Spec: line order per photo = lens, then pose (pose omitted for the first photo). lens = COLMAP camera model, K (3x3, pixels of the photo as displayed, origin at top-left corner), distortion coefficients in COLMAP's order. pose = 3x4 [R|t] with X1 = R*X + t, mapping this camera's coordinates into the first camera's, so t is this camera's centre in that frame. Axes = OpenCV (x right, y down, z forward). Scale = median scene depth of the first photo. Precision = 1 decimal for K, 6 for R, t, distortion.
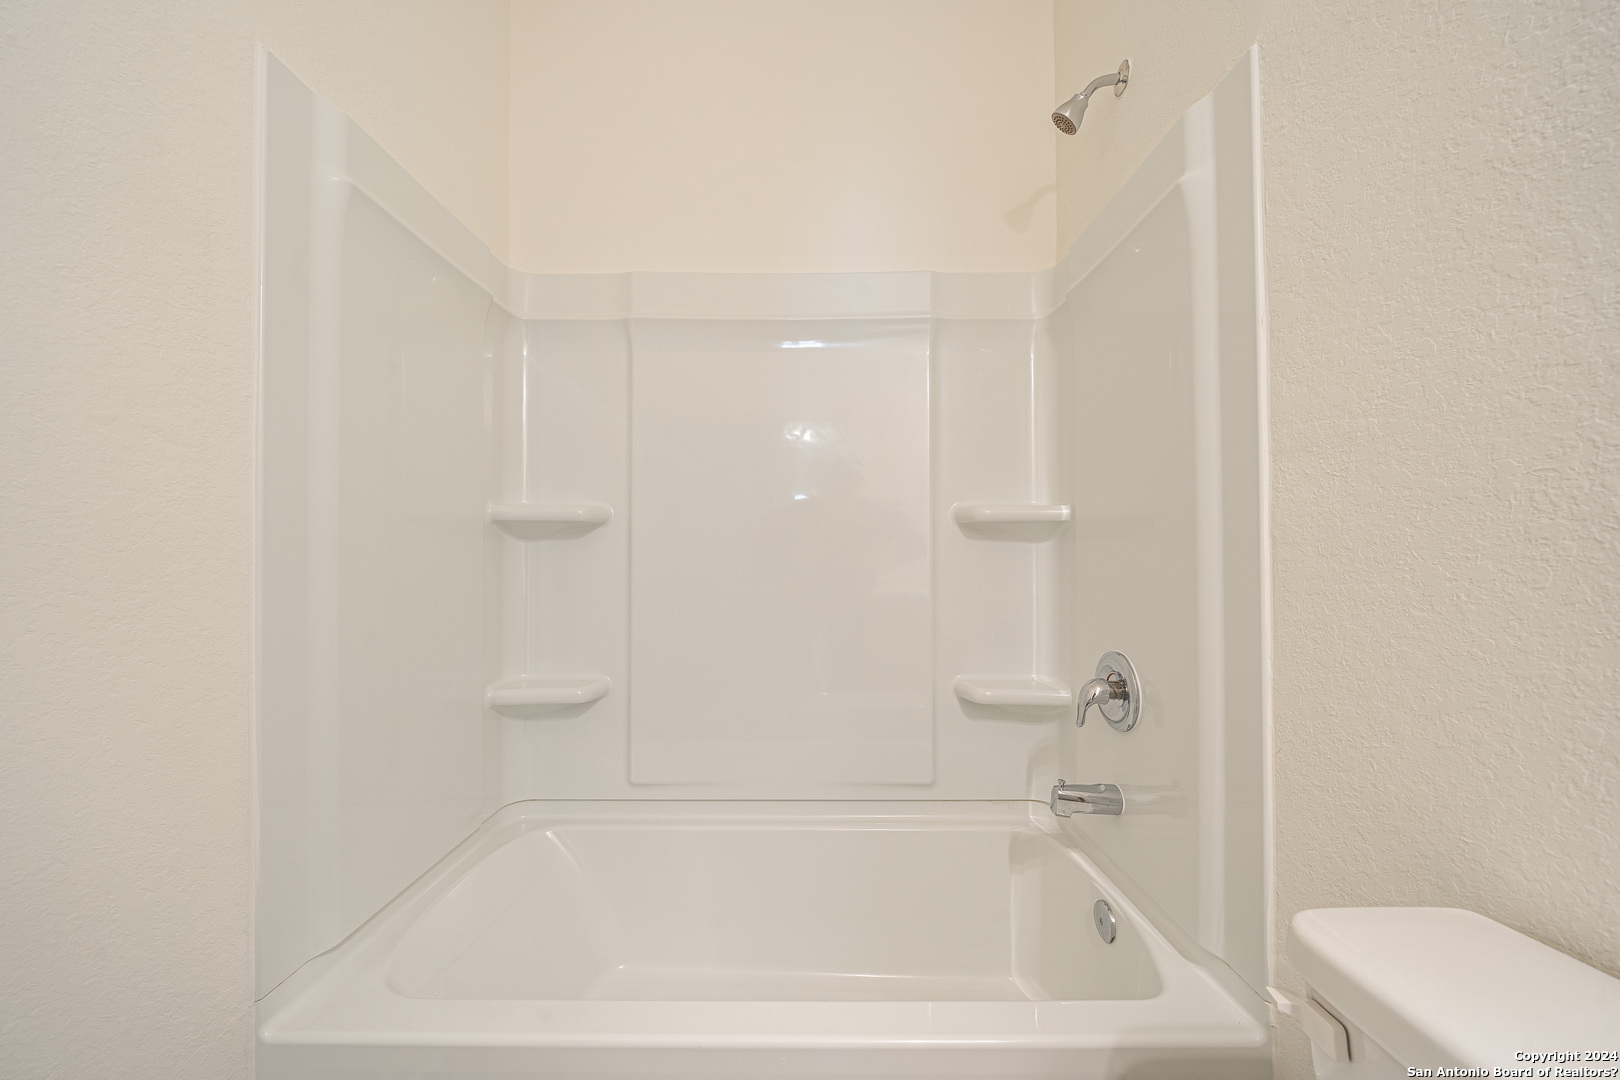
lens RADIAL K [[588.2, 0, 808.3], [0, 588.2, 552.6], [0, 0, 1]] dist [-0.002635, 0.000062]
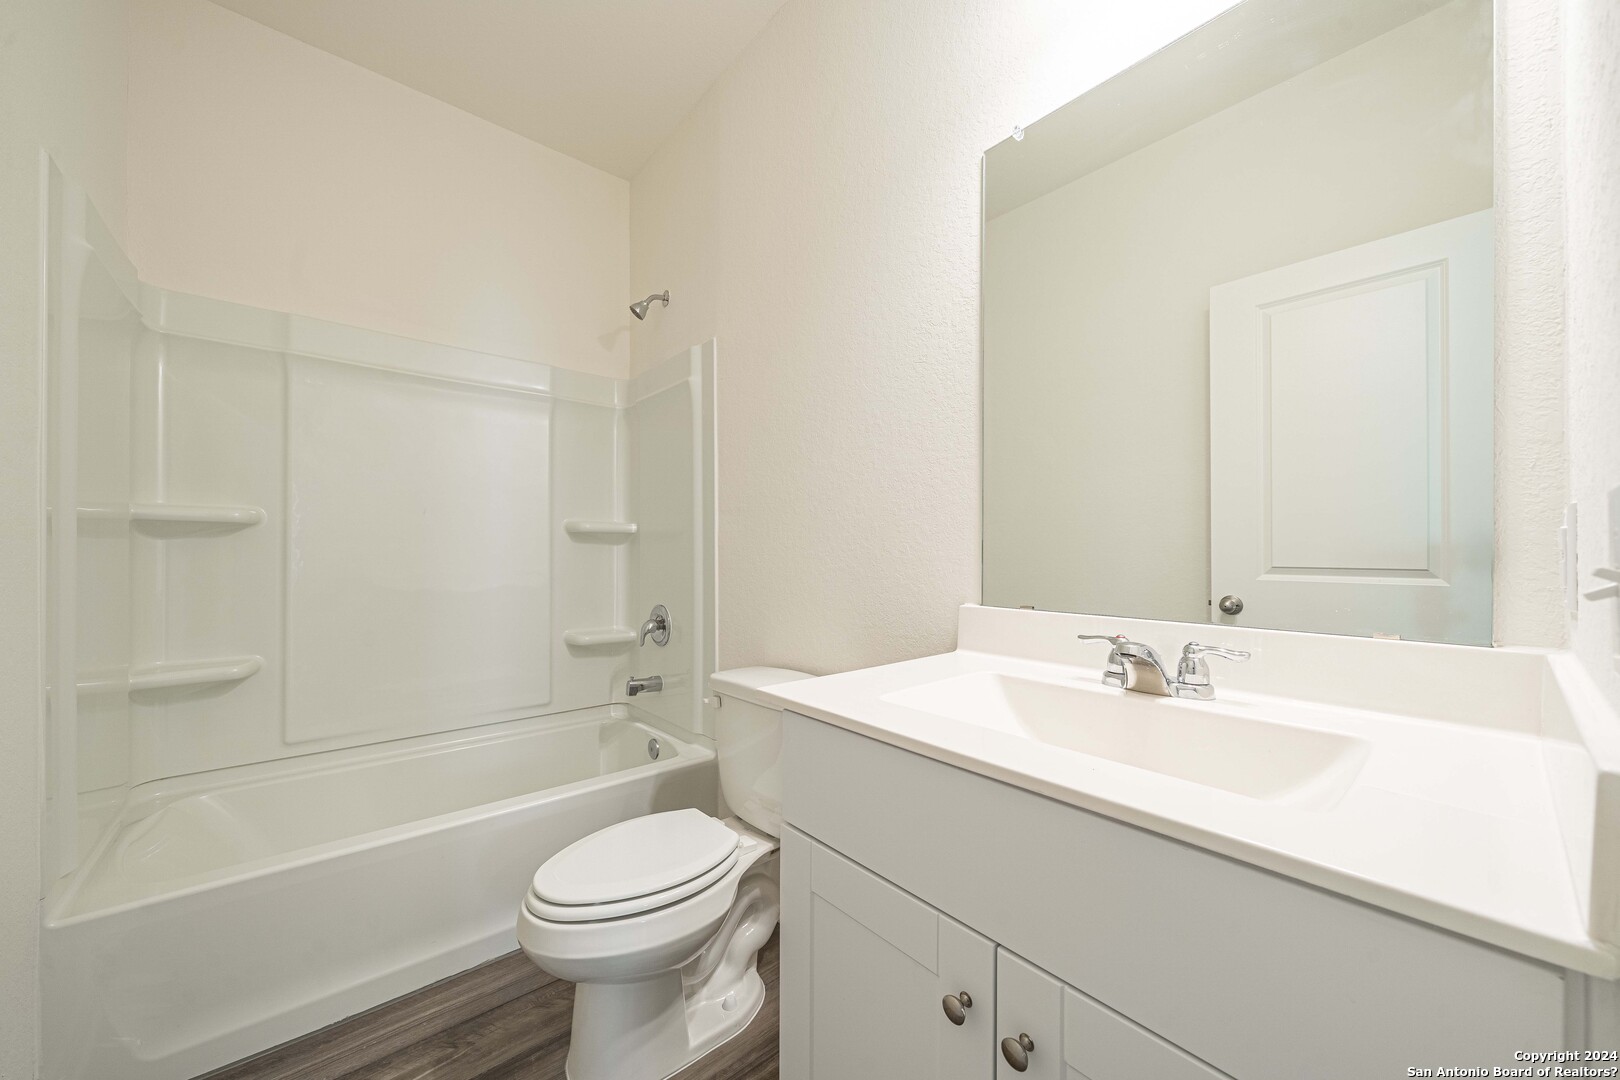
lens RADIAL K [[588.2, 0, 808.3], [0, 588.2, 552.6], [0, 0, 1]] dist [-0.002635, 0.000062]
pose [[0.753248, 0.004038, 0.657724, -0.298158], [-0.008156, 0.999962, 0.003201, -0.006399], [-0.657686, -0.007775, 0.753252, -0.608479]]
